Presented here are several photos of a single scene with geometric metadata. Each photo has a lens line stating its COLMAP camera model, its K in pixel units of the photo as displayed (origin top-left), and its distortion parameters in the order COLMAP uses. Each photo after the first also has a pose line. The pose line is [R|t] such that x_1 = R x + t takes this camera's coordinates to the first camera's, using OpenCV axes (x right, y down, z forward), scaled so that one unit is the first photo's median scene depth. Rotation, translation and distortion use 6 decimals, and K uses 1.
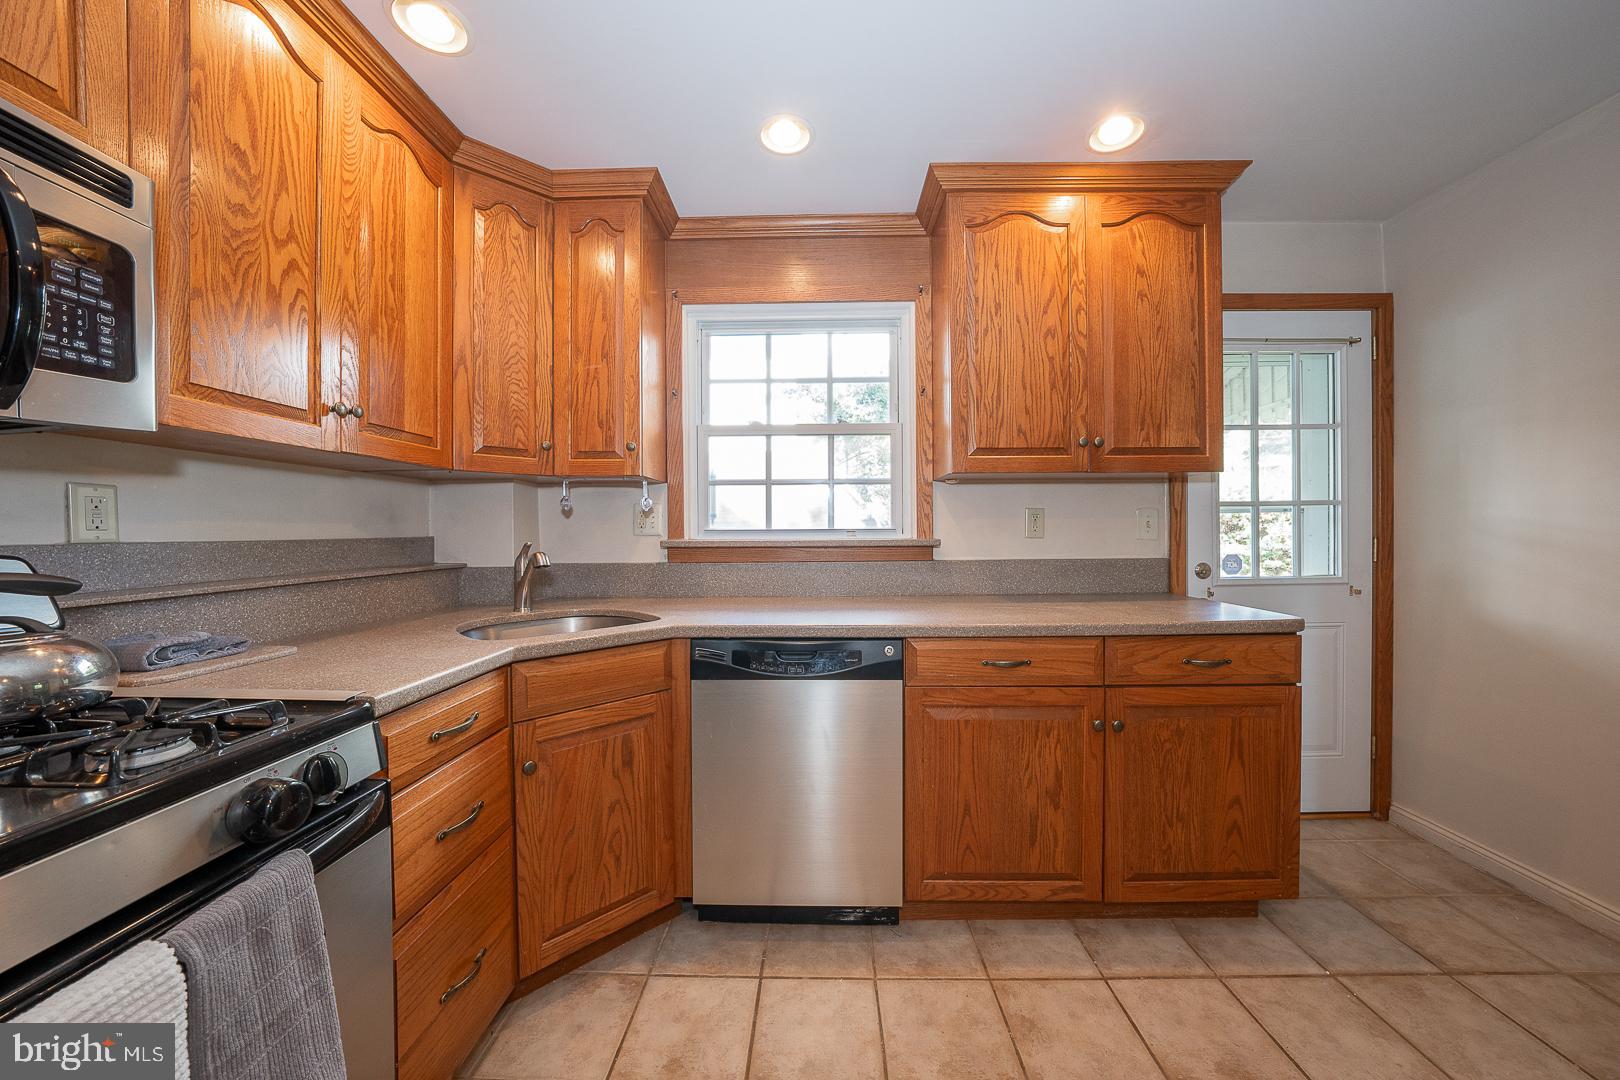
lens RADIAL K [[553.8, 0, 818.7], [0, 553.8, 534.5], [0, 0, 1]] dist [-0.021538, 0.002518]
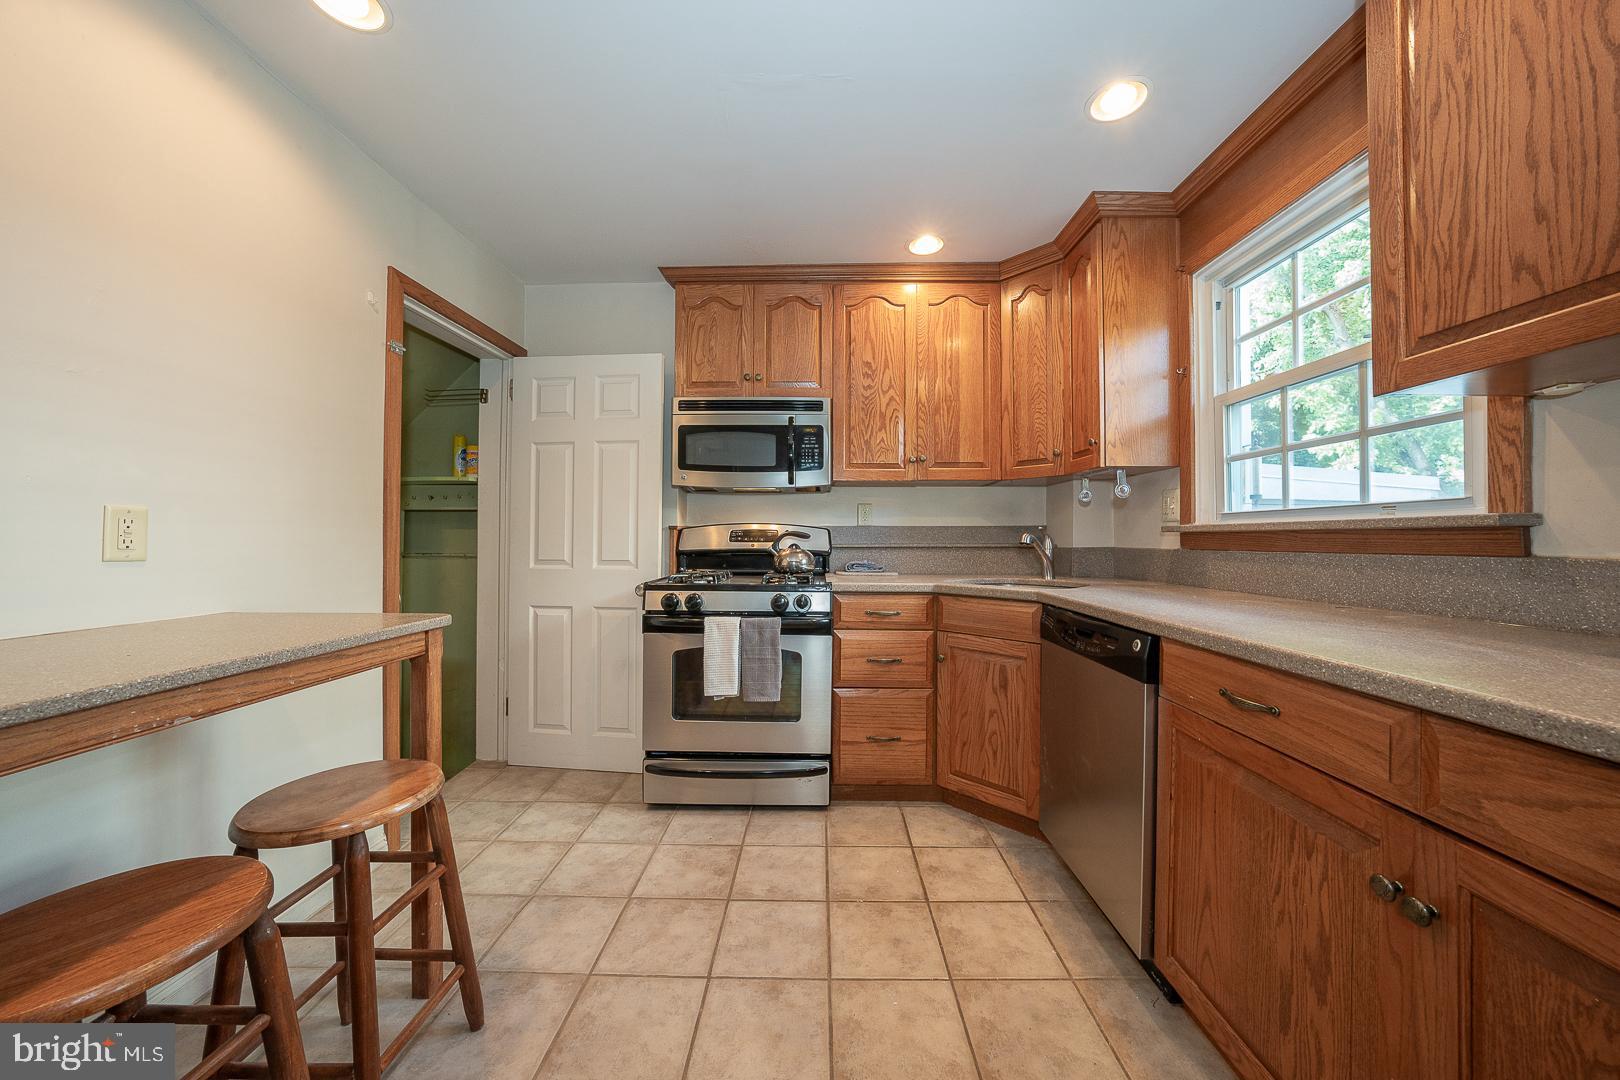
lens RADIAL K [[553.8, 0, 804.5], [0, 553.8, 532.9], [0, 0, 1]] dist [-0.021538, 0.002518]
pose [[-0.000964, -0.004686, -0.999989, 0.985234], [-0.007133, 0.999964, -0.004679, 0.046451], [0.999974, 0.007128, -0.000997, 0.499999]]
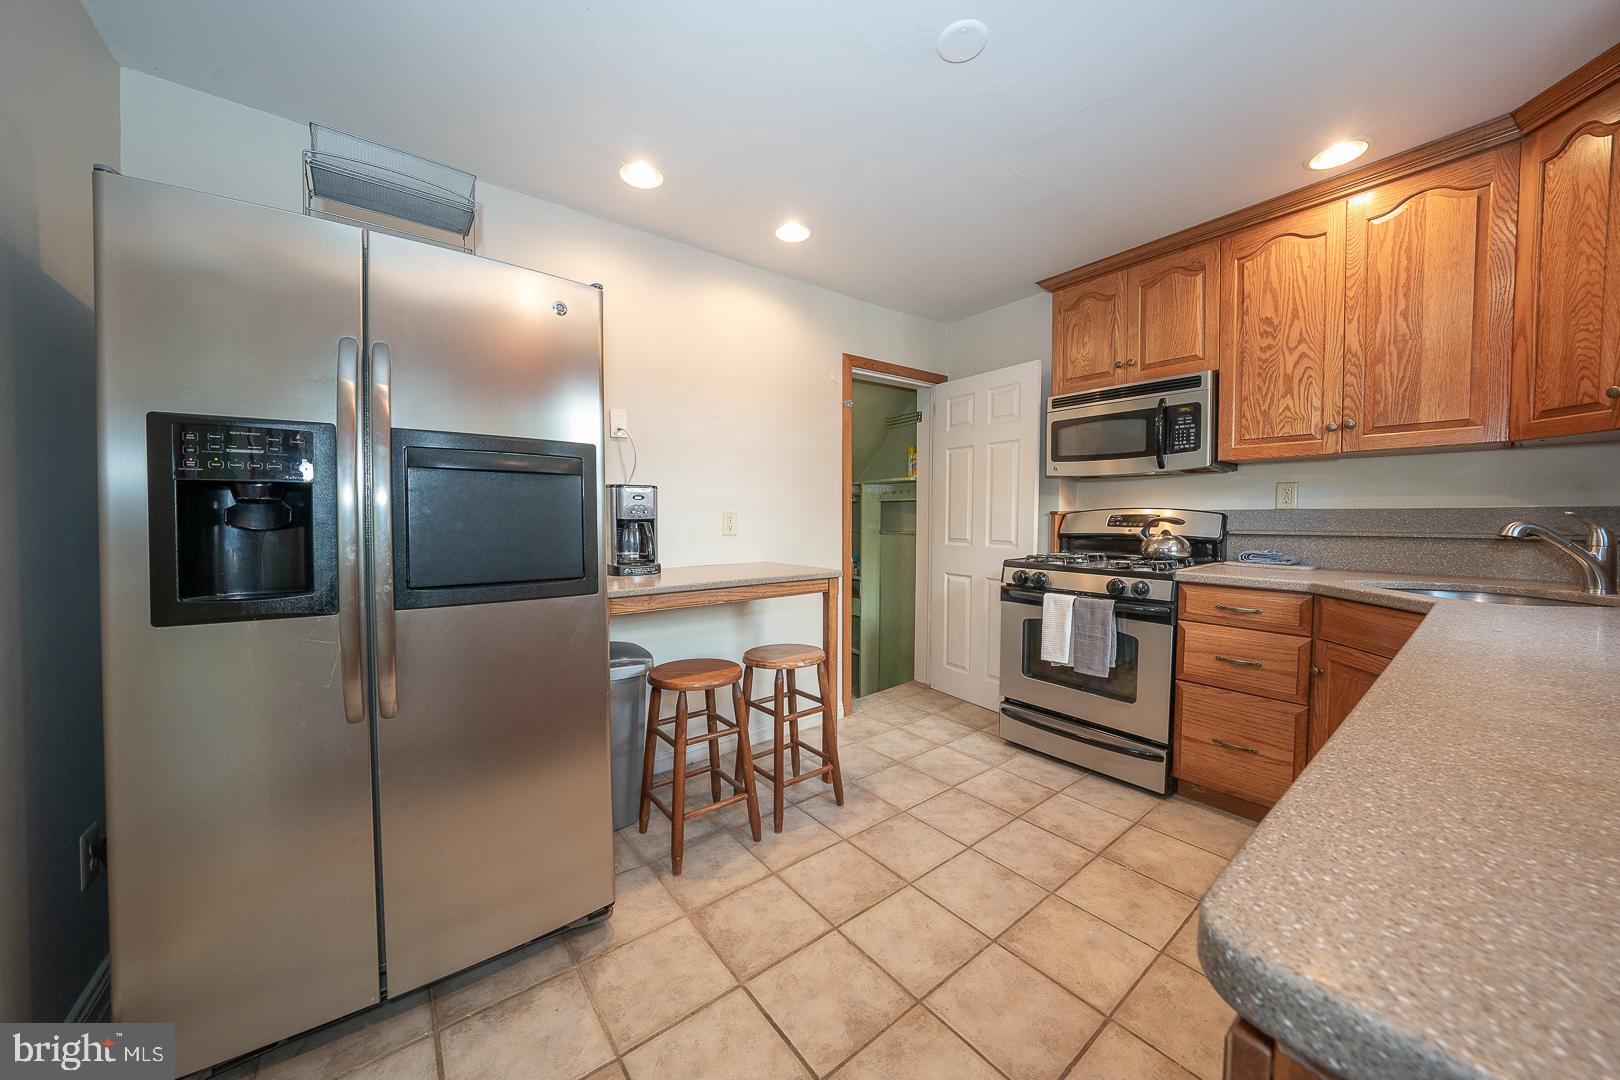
lens RADIAL K [[553.8, 0, 819.9], [0, 553.8, 531.1], [0, 0, 1]] dist [-0.021538, 0.002518]
pose [[-0.768717, 0.027249, -0.639008, 1.117161], [0.003321, 0.999249, 0.038616, 0.009951], [0.639580, 0.027563, -0.768230, 1.062581]]
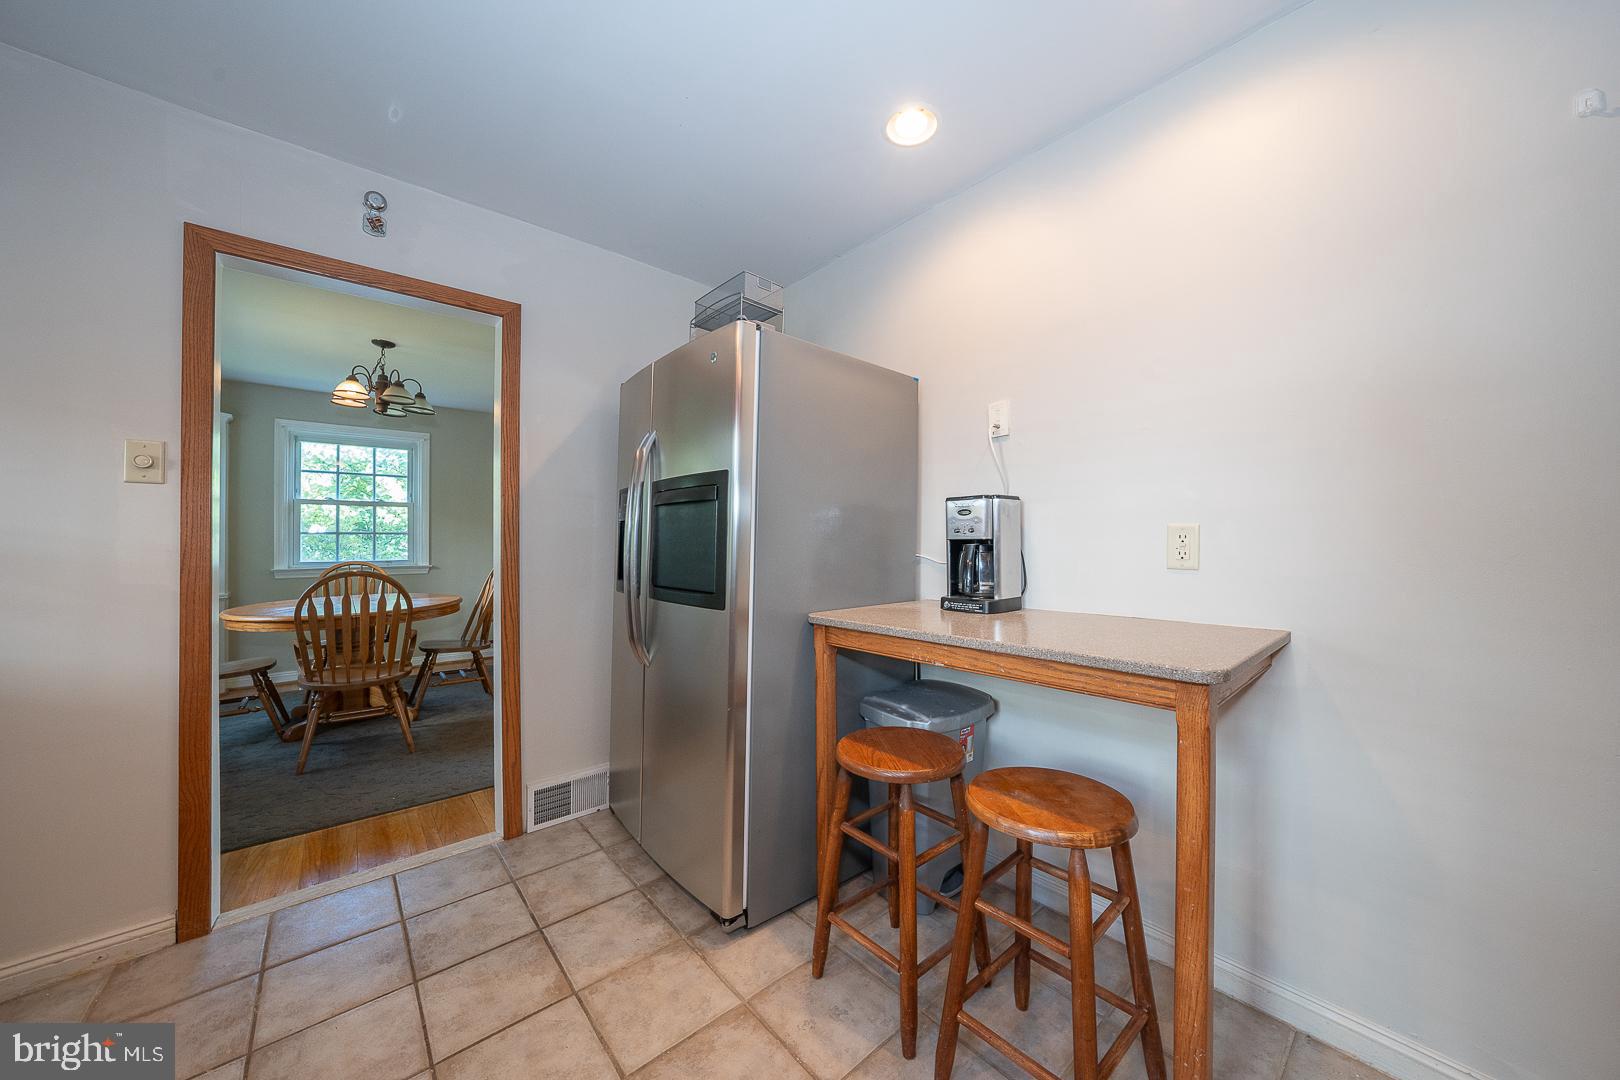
lens RADIAL K [[553.8, 0, 807.3], [0, 553.8, 539.3], [0, 0, 1]] dist [-0.021538, 0.002518]
pose [[-0.671297, 0.024281, 0.740791, -0.066867], [0.020346, 0.999690, -0.014329, 0.038377], [-0.740909, 0.005453, -0.671583, 0.644172]]
